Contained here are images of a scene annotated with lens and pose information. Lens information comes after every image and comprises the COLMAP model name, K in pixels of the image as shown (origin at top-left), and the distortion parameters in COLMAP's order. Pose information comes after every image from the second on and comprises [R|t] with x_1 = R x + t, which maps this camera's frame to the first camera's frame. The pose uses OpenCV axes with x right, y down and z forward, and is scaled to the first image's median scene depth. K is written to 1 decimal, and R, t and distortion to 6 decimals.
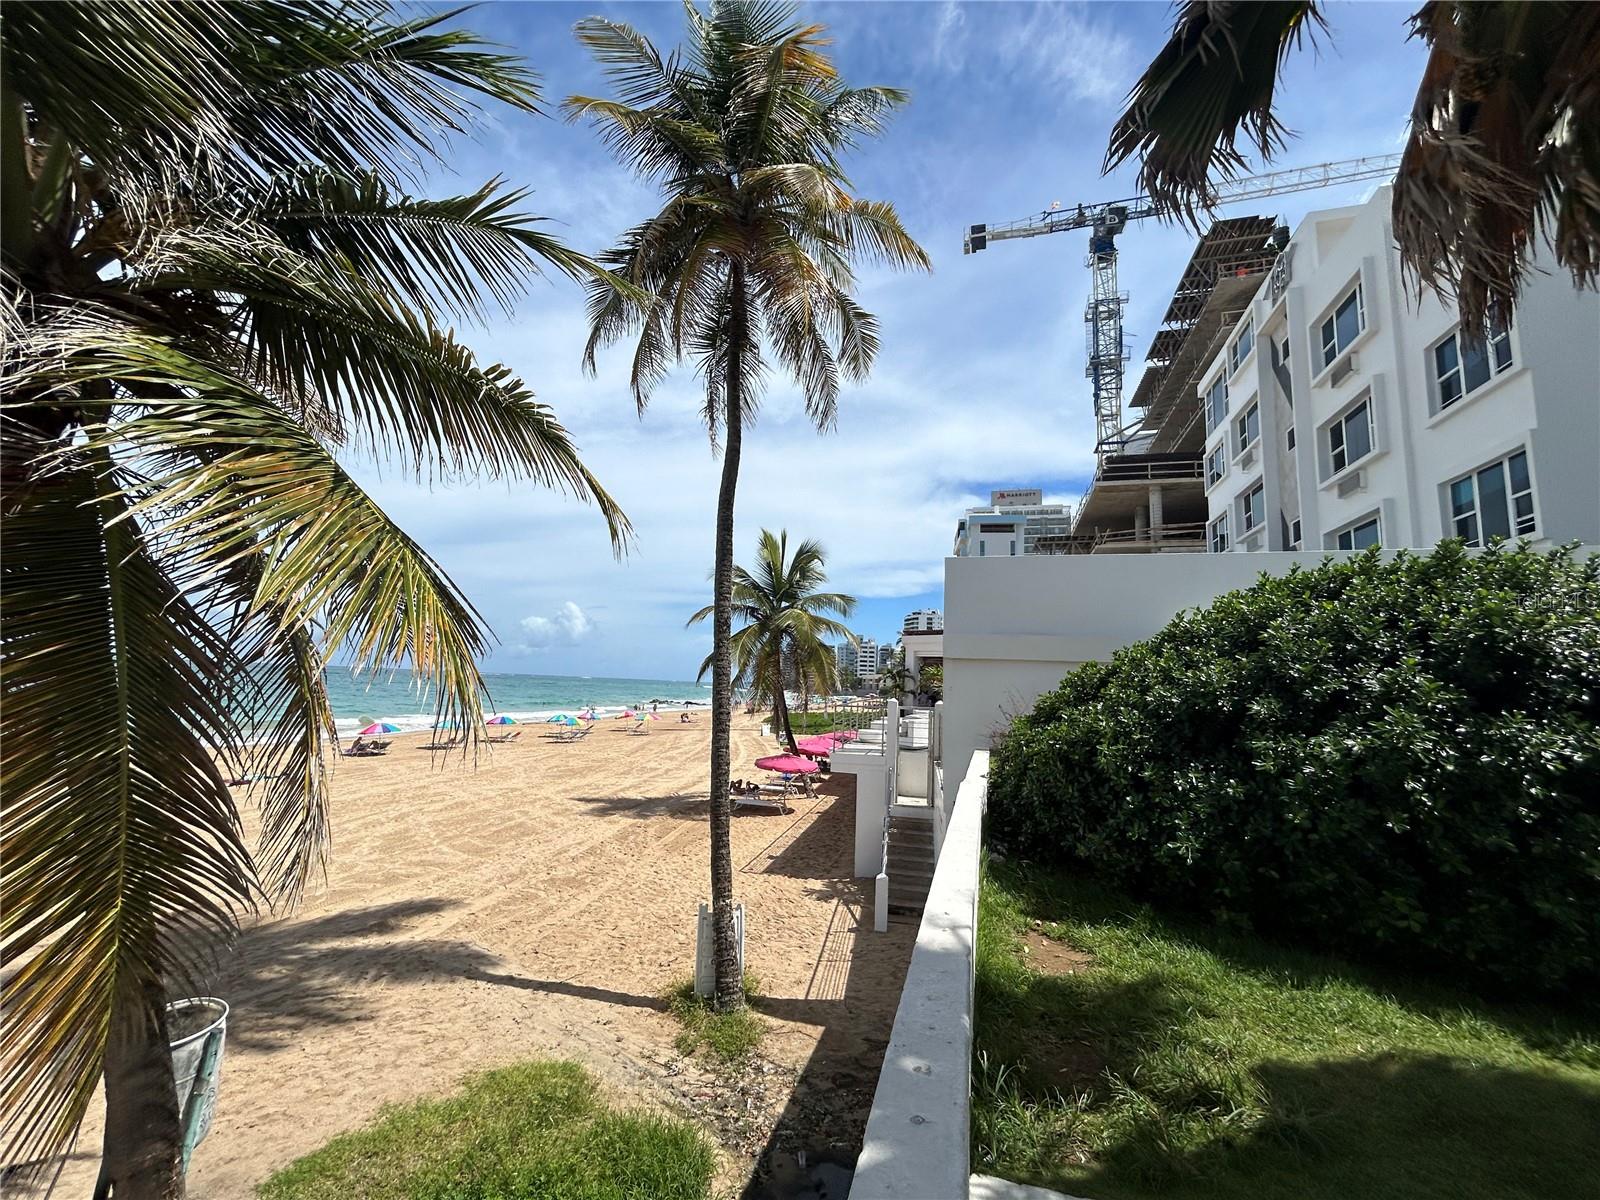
lens RADIAL K [[651.2, 0, 804.2], [0, 651.2, 597.5], [0, 0, 1]] dist [0.001141, -0.000132]
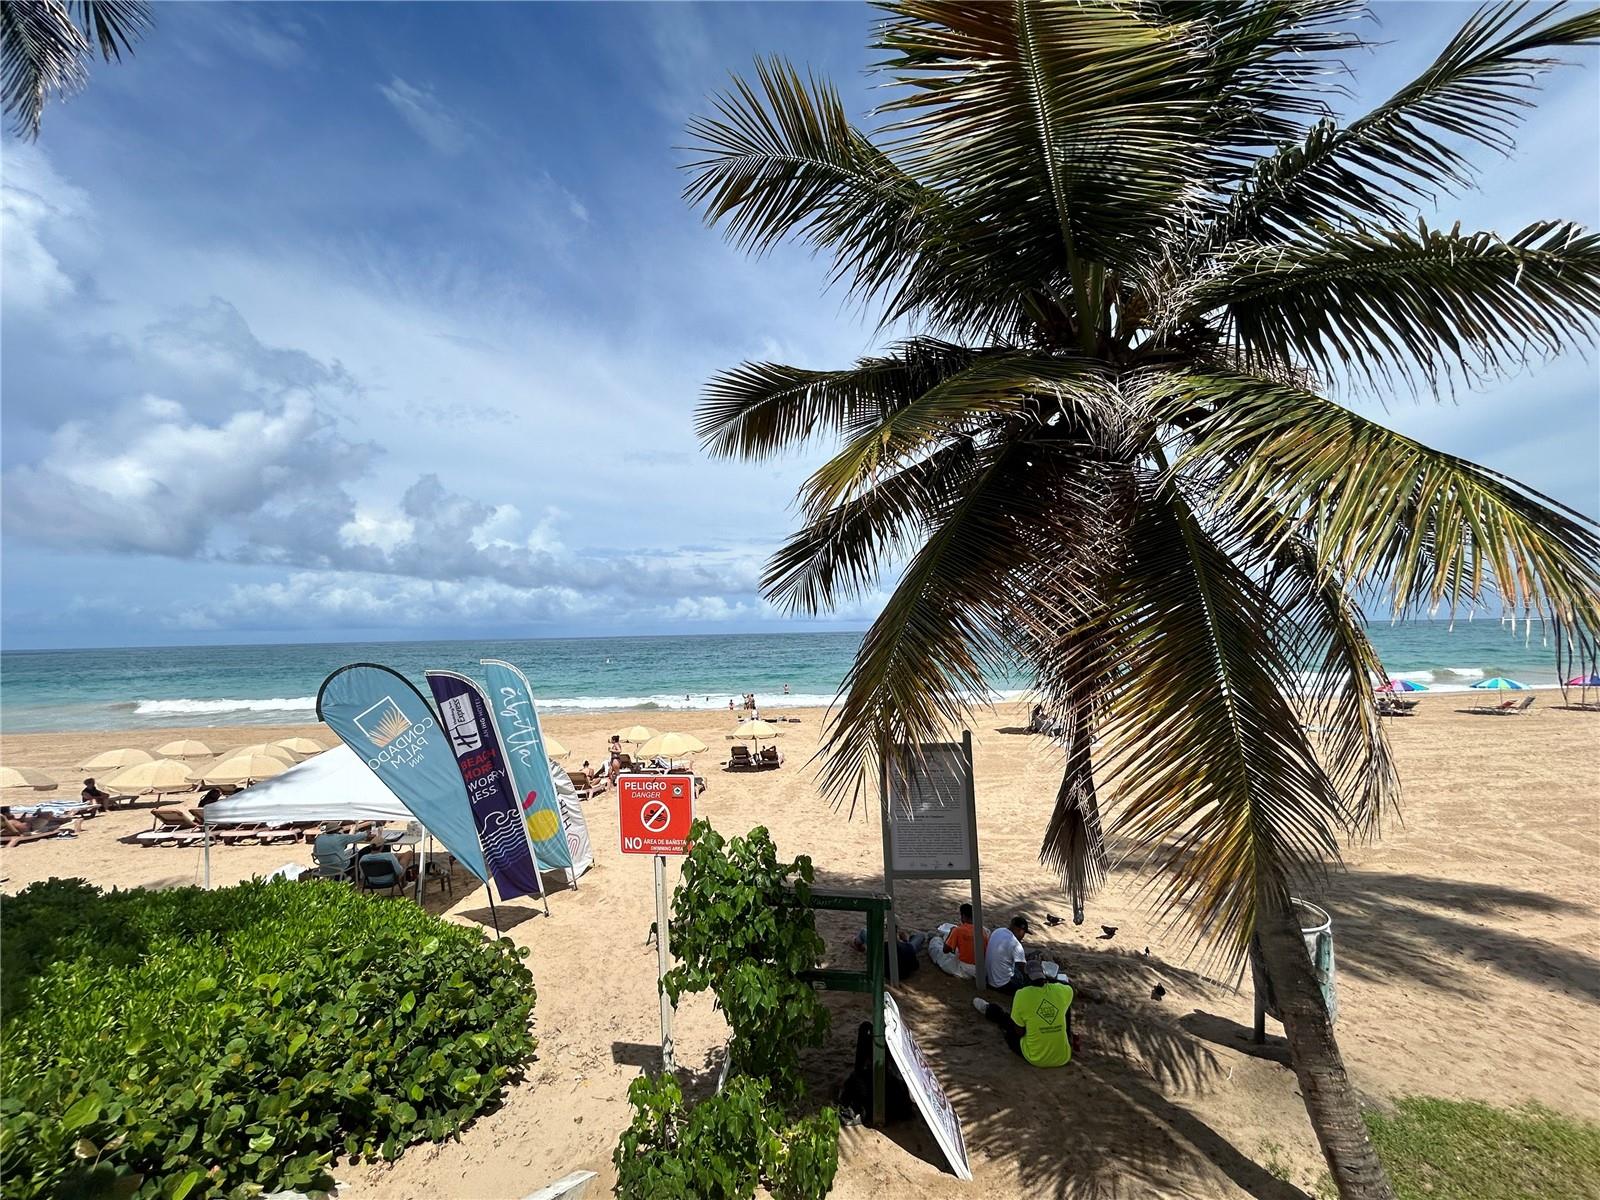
lens RADIAL K [[651.2, 0, 801.3], [0, 651.2, 591.9], [0, 0, 1]] dist [0.001141, -0.000132]
pose [[0.261958, -0.107098, -0.959118, 0.016854], [0.162862, 0.984476, -0.065448, 0.002286], [0.951238, -0.139059, 0.275333, -0.103741]]
